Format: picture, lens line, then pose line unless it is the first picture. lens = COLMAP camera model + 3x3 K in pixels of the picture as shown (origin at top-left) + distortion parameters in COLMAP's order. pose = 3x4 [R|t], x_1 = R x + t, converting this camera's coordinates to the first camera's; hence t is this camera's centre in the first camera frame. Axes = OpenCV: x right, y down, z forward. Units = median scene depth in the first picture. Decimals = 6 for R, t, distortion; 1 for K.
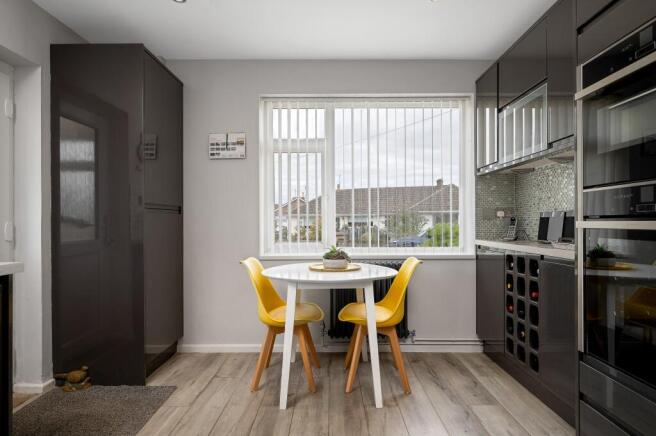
lens RADIAL K [[361.9, 0, 328.0], [0, 361.9, 218.0], [0, 0, 1]] dist [-0.001064, 0.000308]
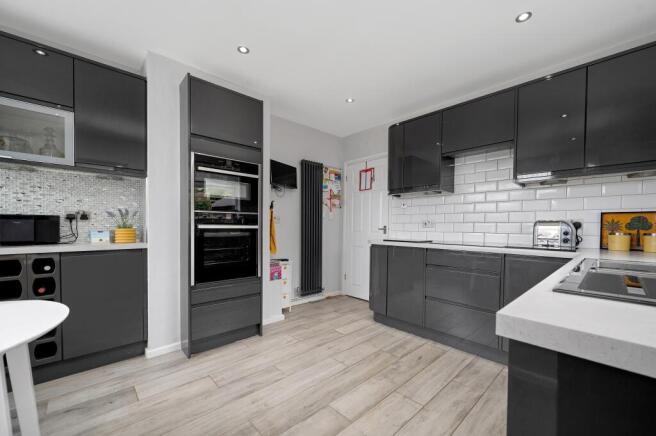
lens RADIAL K [[268.5, 0, 328.6], [0, 268.5, 230.3], [0, 0, 1]] dist [-0.000303, -0.000027]
pose [[-0.675816, -0.015422, 0.736909, -0.511403], [-0.015397, 0.999858, 0.006804, 0.007383], [-0.736910, -0.006748, -0.675957, 0.744598]]
